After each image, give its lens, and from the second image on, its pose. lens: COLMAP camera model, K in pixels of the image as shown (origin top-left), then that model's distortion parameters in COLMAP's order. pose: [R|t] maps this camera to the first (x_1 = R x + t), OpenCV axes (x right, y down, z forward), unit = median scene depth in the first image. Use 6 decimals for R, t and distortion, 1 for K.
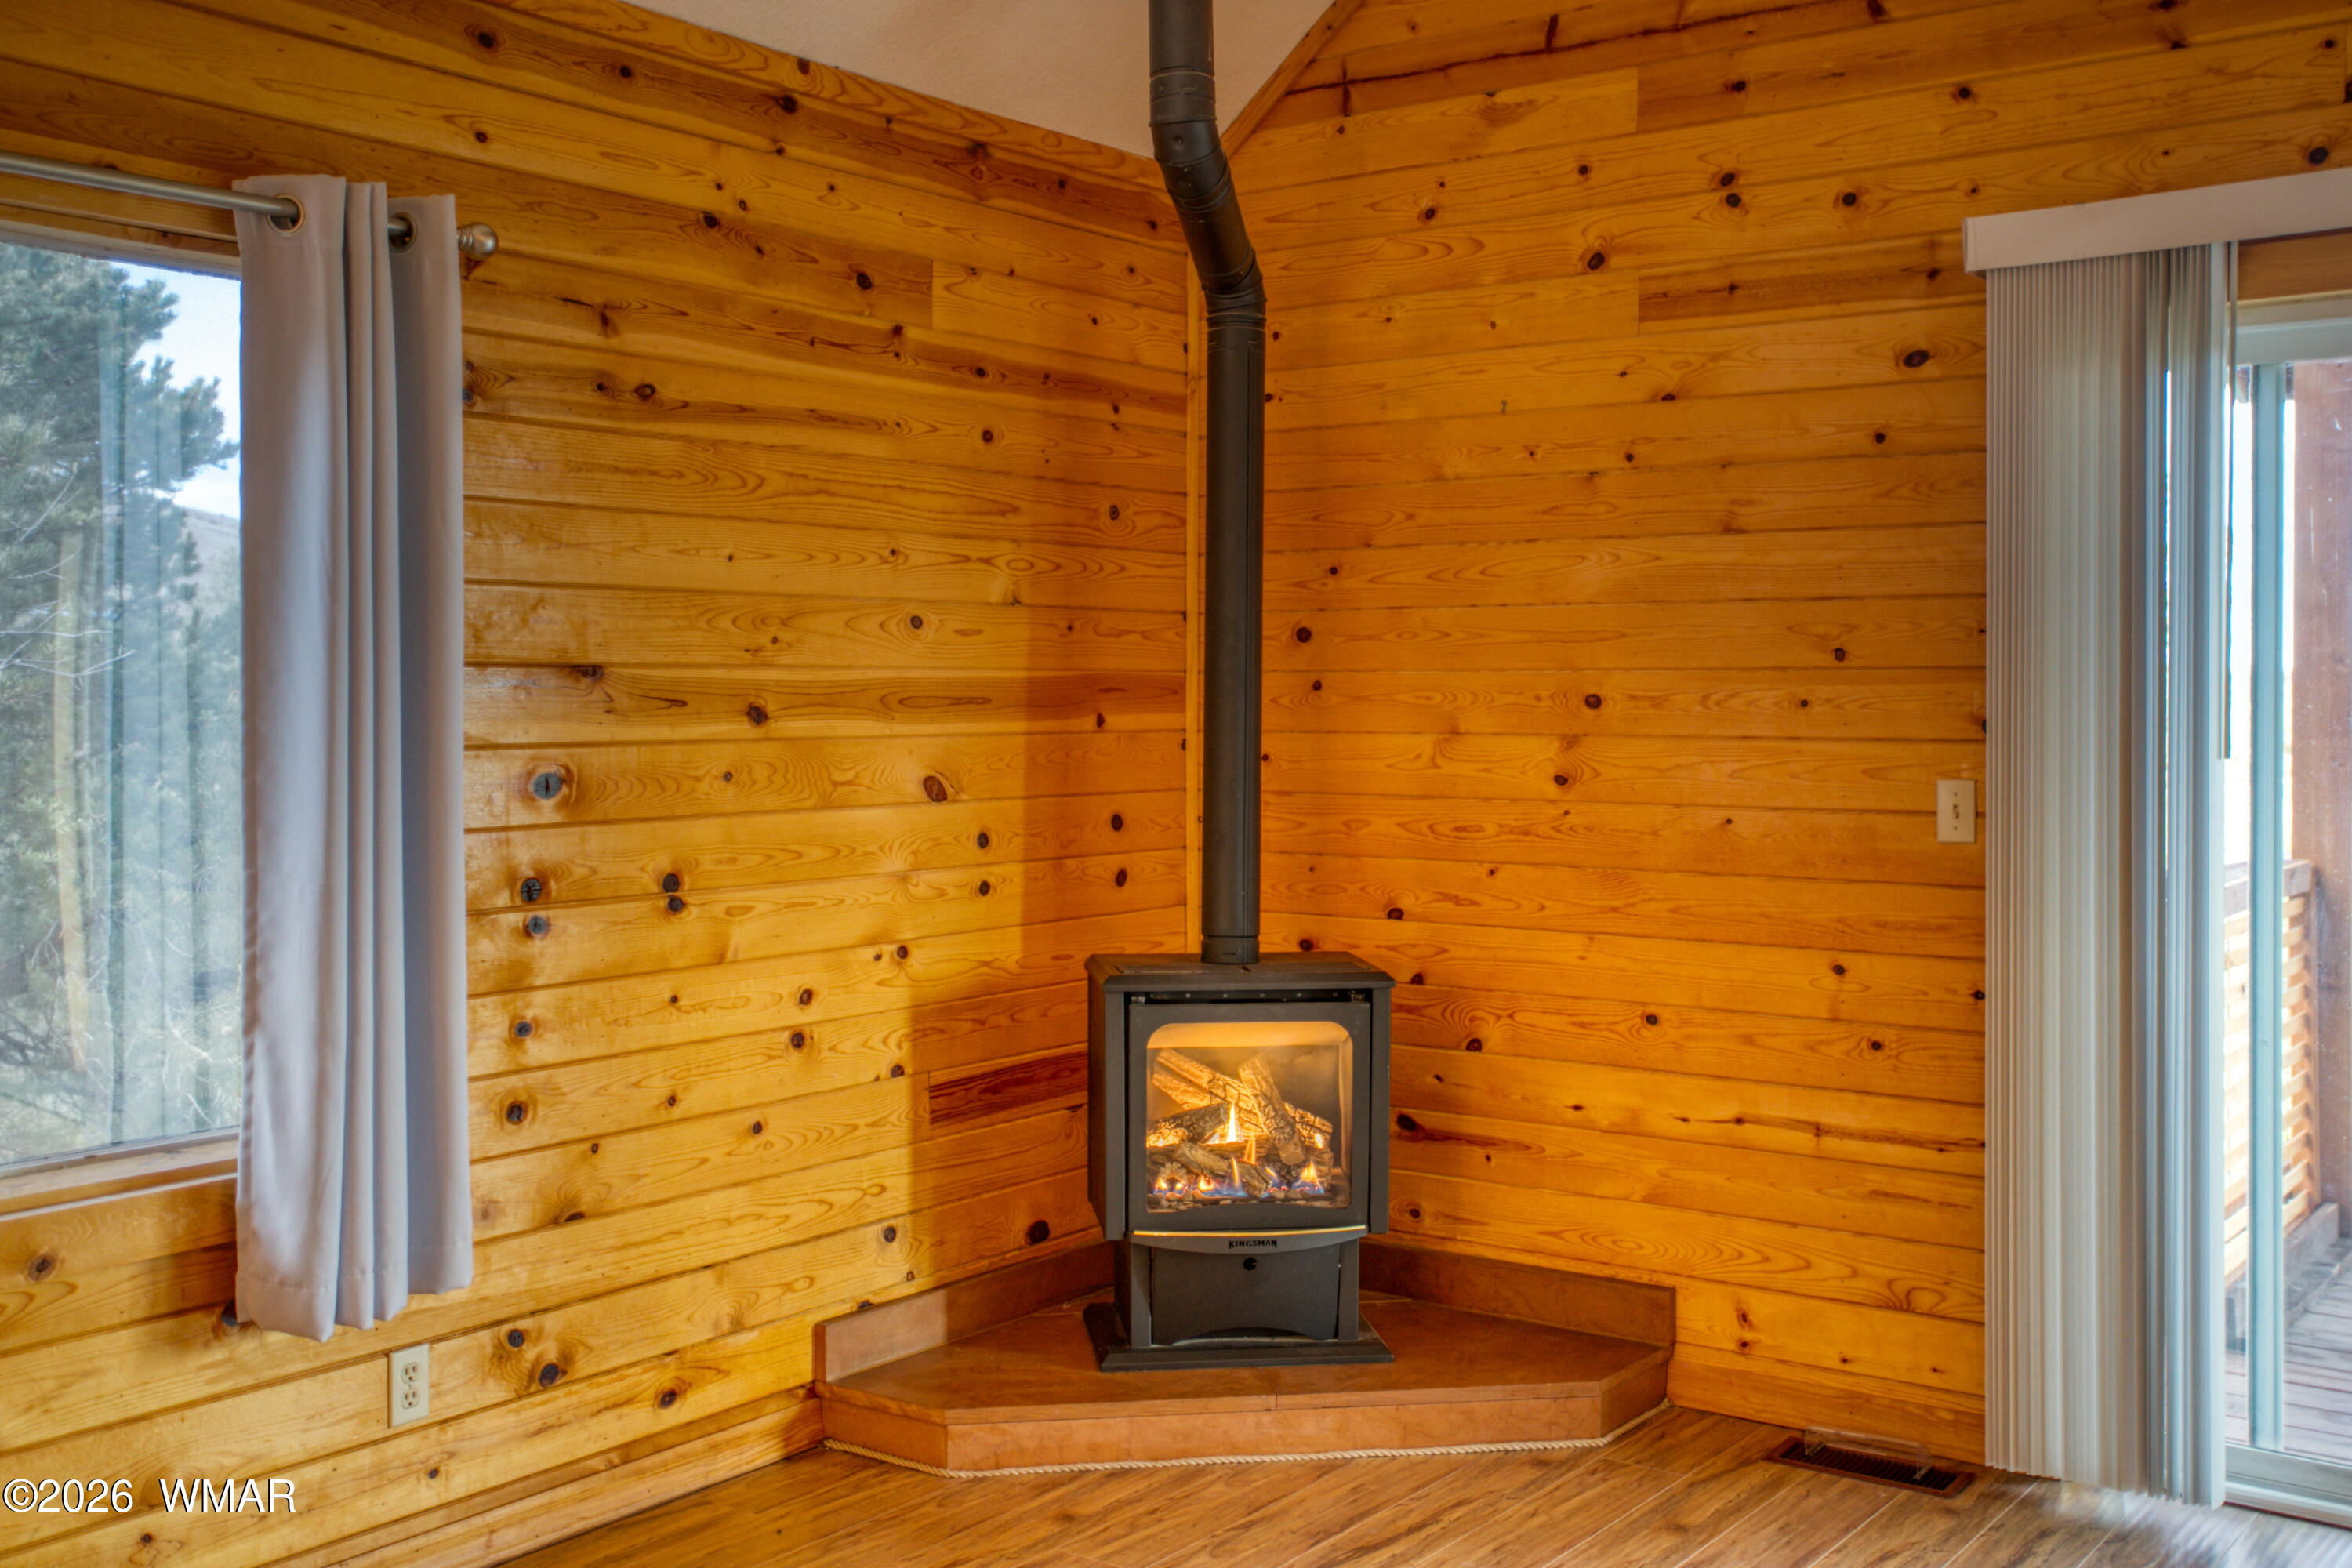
lens RADIAL K [[2413.4, 0, 1202.3], [0, 2413.4, 735.5], [0, 0, 1]] dist [0.063924, 0.000000]
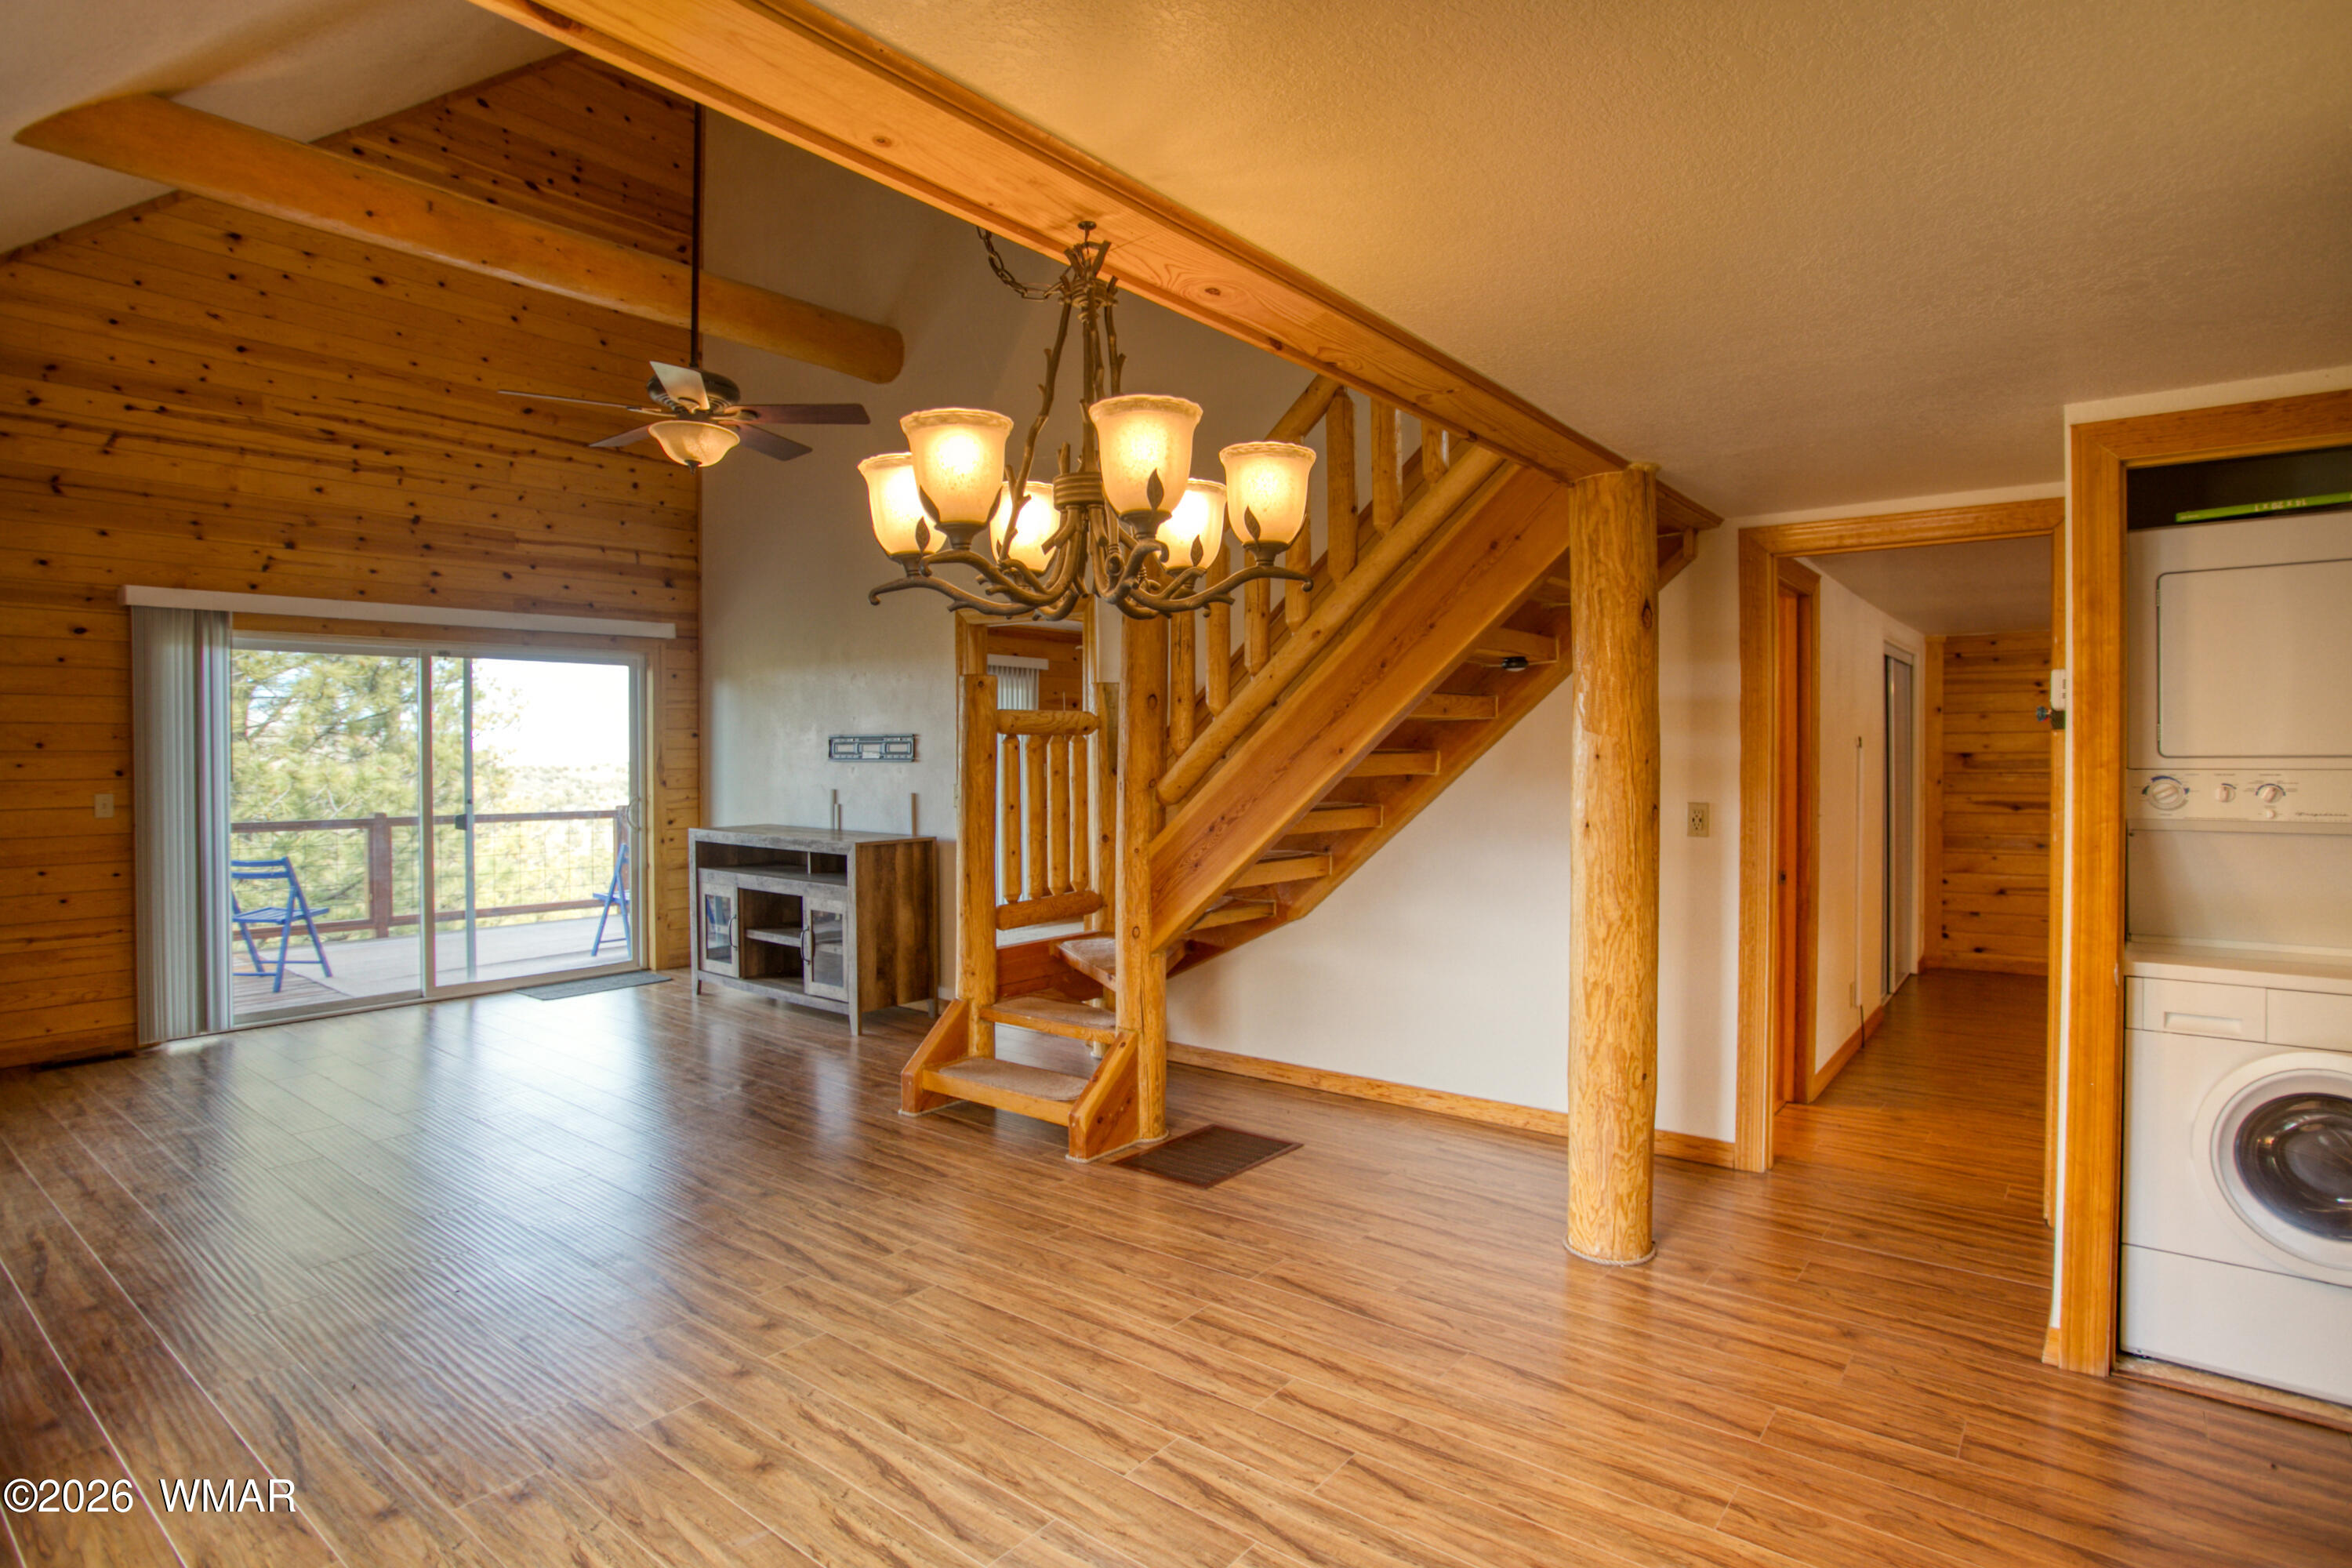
lens RADIAL K [[1178.9, 0, 1190.8], [0, 1178.9, 781.0], [0, 0, 1]] dist [-0.036380, 0.008674]
pose [[0.032966, -0.029093, 0.999033, -0.840790], [0.006383, 0.999562, 0.028898, -0.023962], [-0.999436, 0.005424, 0.033137, -0.194021]]
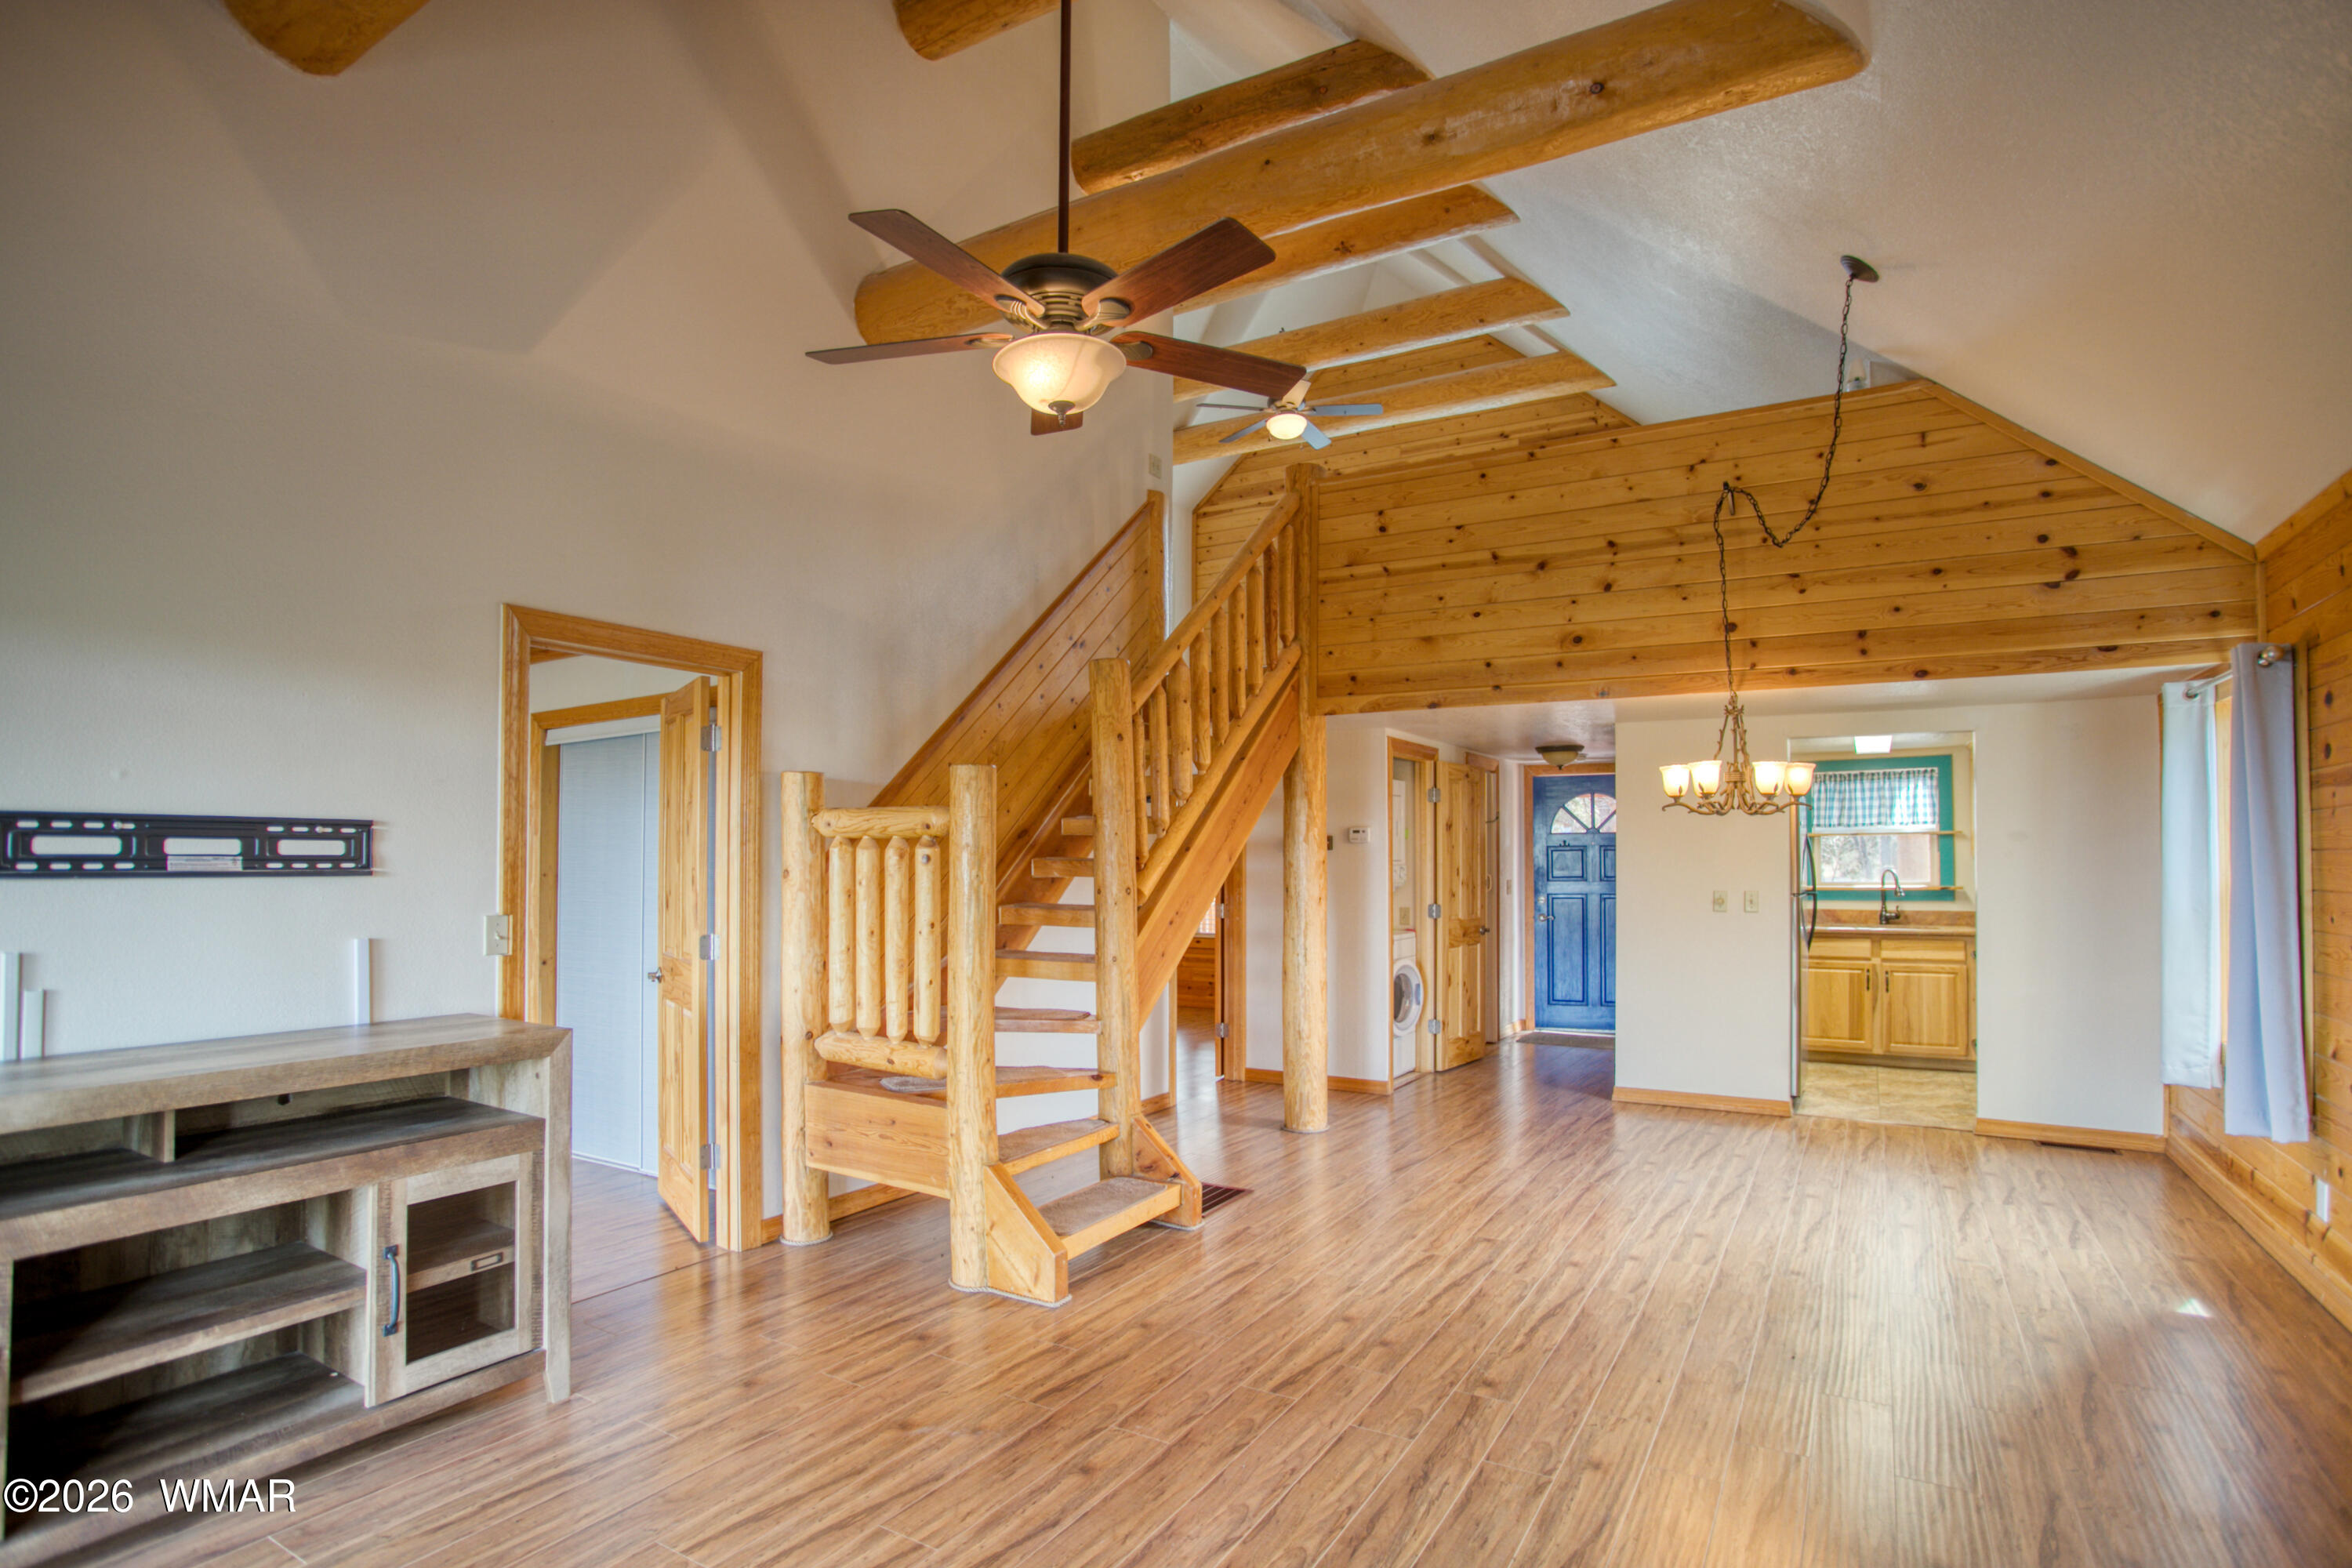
lens RADIAL K [[1178.9, 0, 1180.2], [0, 1178.9, 857.1], [0, 0, 1]] dist [-0.036380, 0.008674]
pose [[-0.996103, -0.012666, -0.087283, 0.132234], [-0.013041, 0.999908, 0.003726, -0.028096], [0.087228, 0.004850, -0.996177, 0.900350]]
